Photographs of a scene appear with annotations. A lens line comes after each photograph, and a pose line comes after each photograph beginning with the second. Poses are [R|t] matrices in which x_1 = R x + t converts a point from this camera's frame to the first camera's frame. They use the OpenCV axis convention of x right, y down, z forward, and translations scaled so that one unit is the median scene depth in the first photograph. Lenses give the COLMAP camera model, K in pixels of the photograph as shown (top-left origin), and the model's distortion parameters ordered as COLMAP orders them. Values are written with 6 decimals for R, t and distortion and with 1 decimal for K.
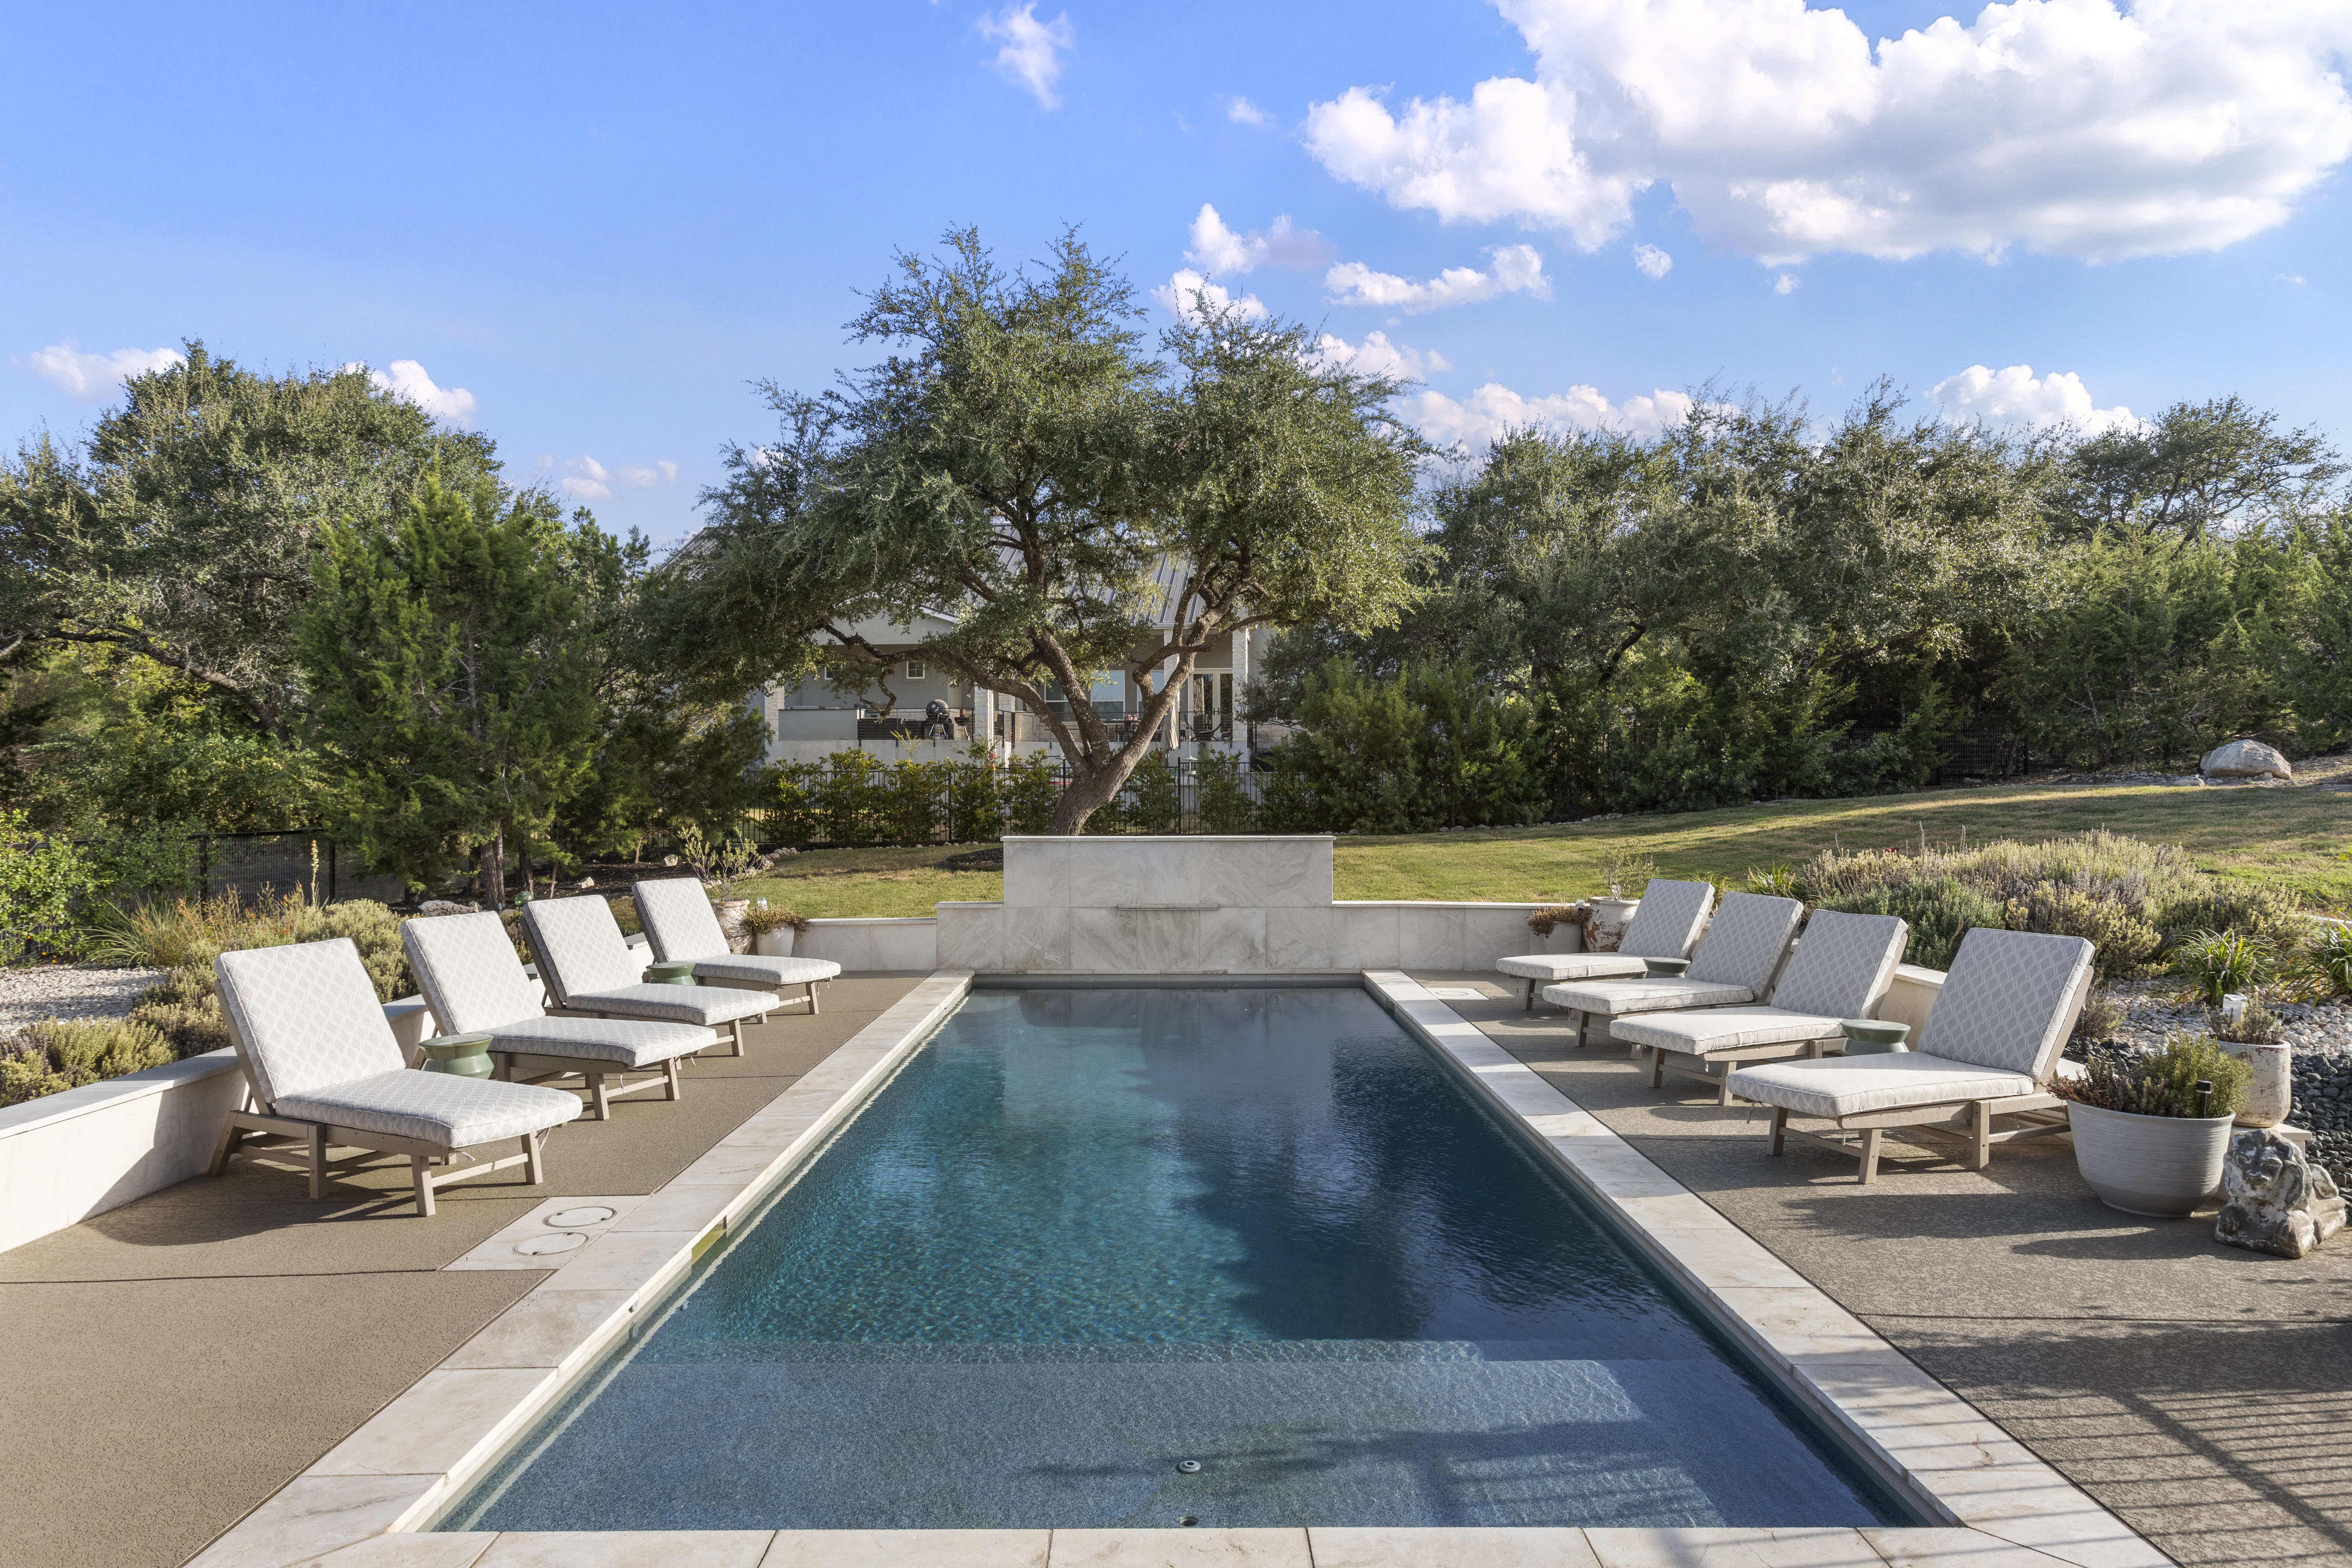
lens RADIAL K [[1386.9, 0, 1176.0], [0, 1386.9, 784.0], [0, 0, 1]] dist [-0.010665, 0.002679]
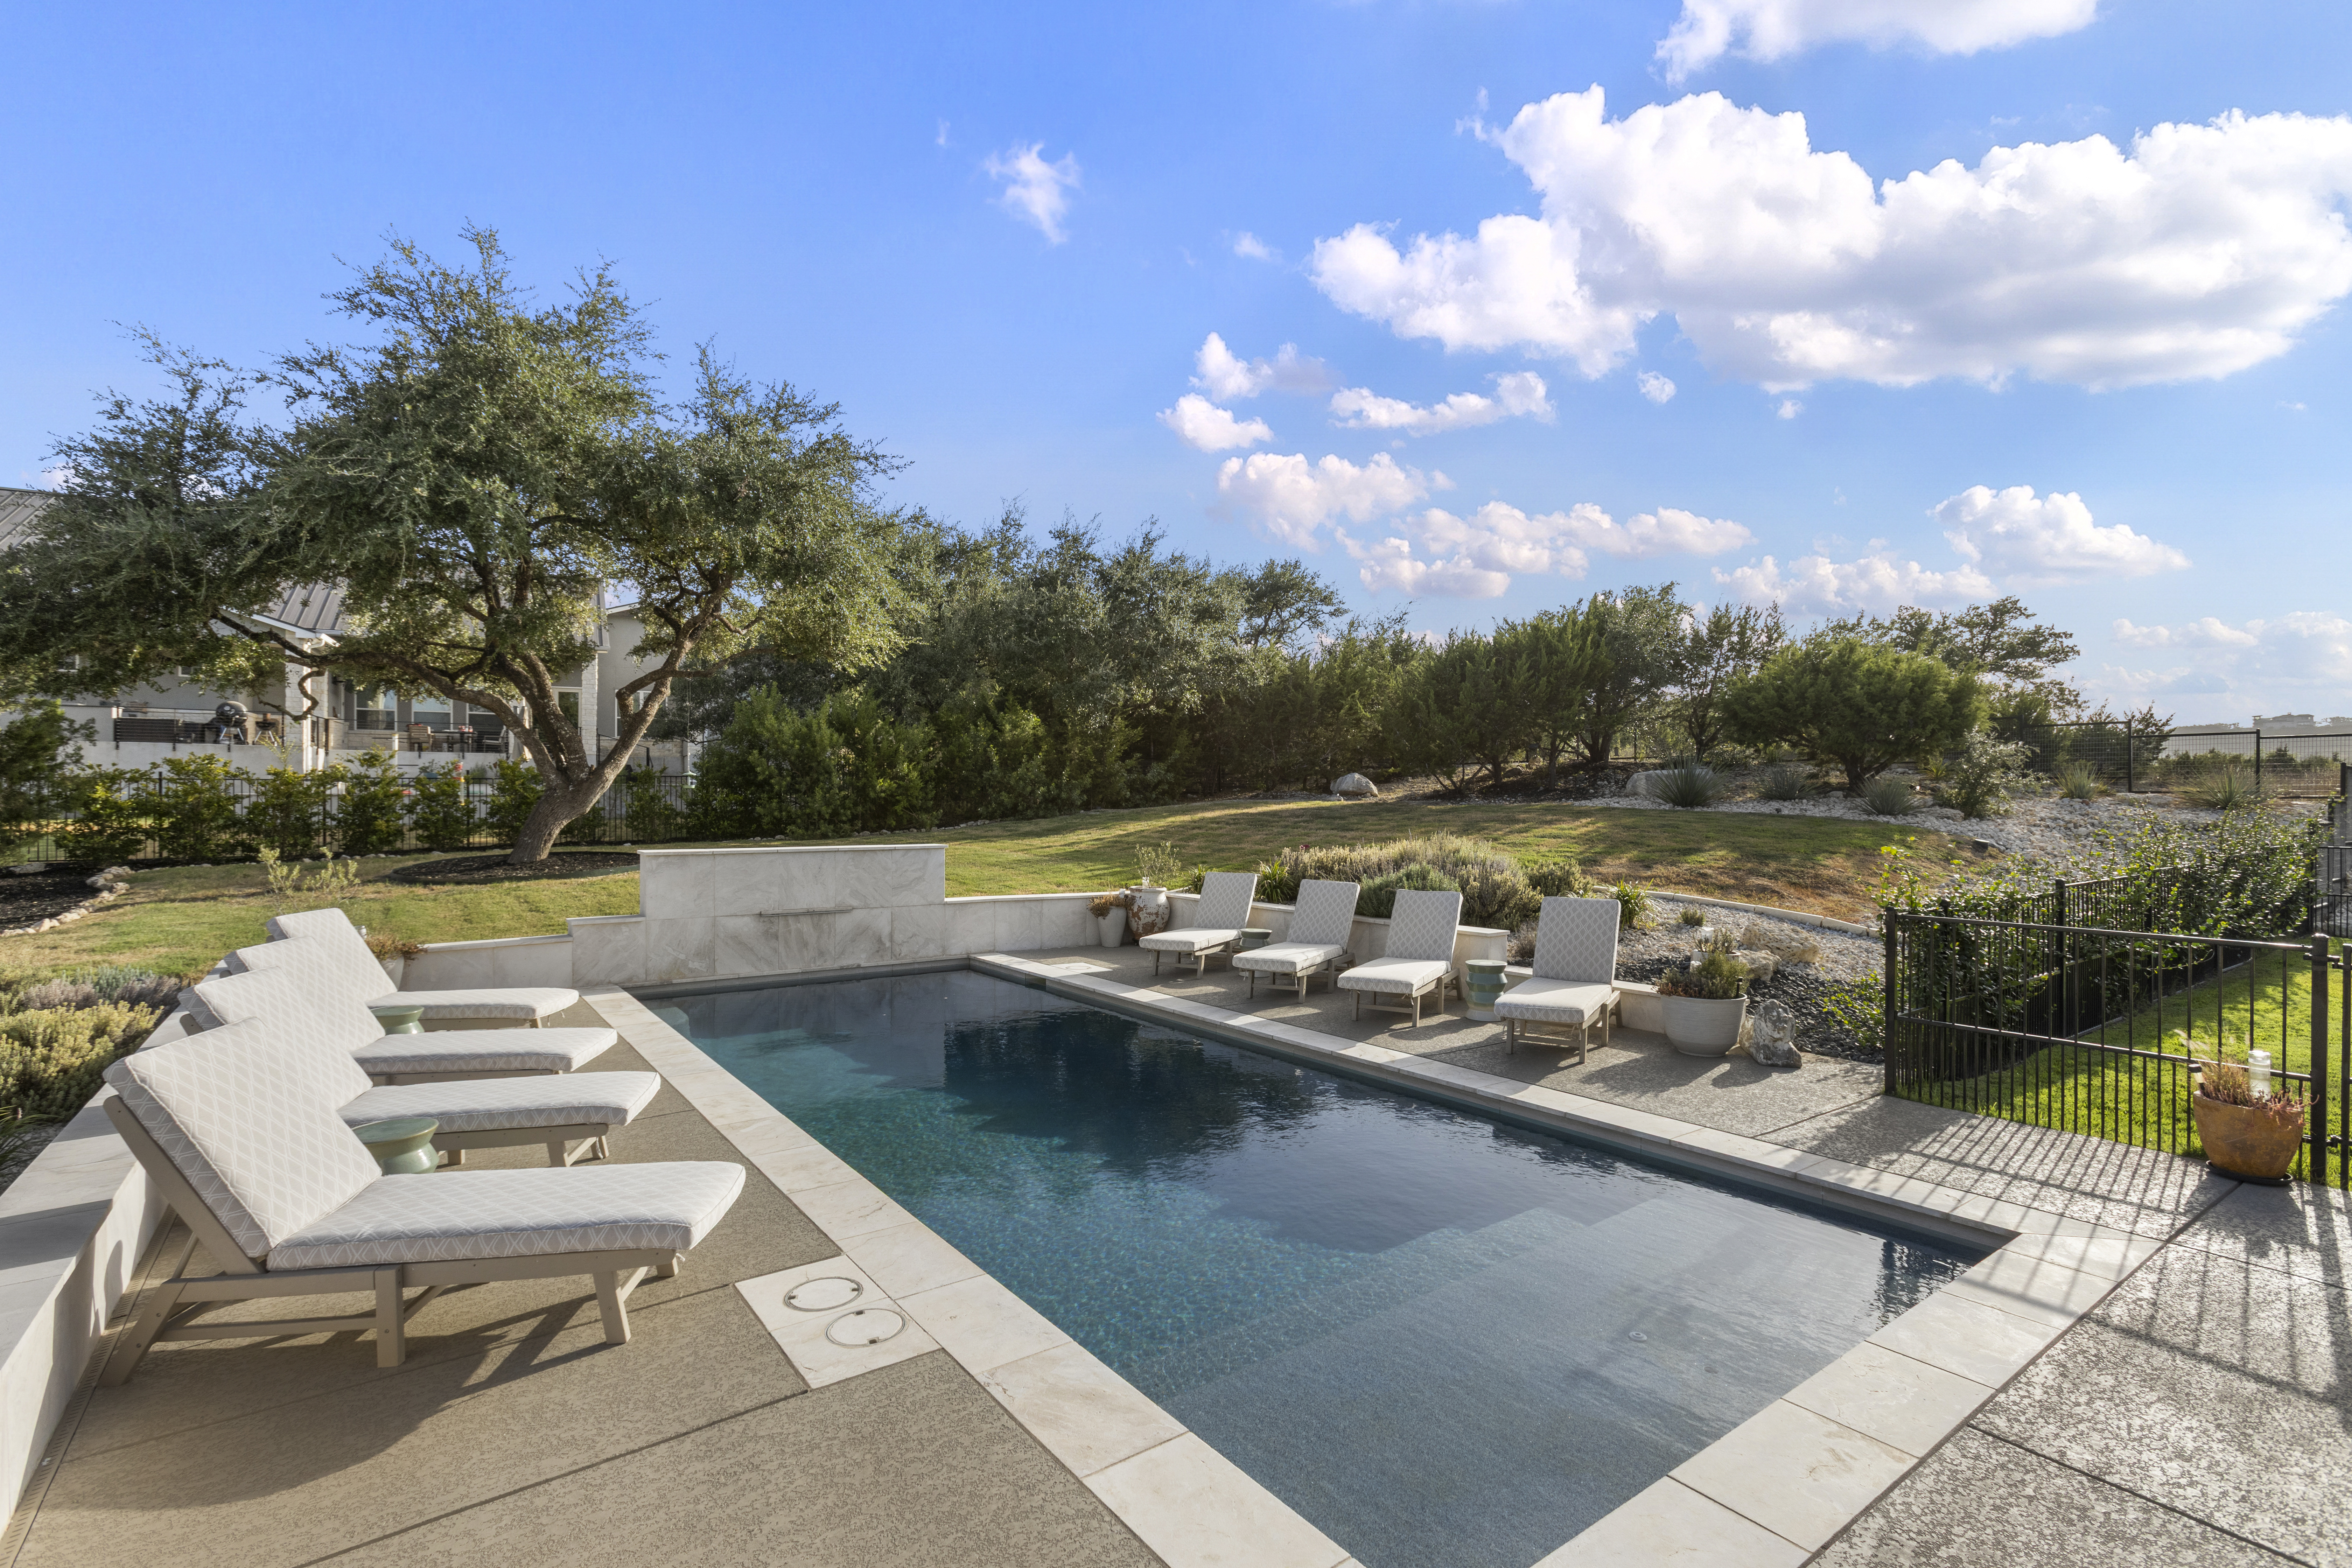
lens RADIAL K [[1096.9, 0, 1176.0], [0, 1096.9, 784.0], [0, 0, 1]] dist [-0.021857, 0.012027]
pose [[0.808853, 0.012261, 0.587883, -0.170539], [-0.006969, 0.999912, -0.011266, -0.002799], [-0.587969, 0.005016, 0.808868, 0.074830]]
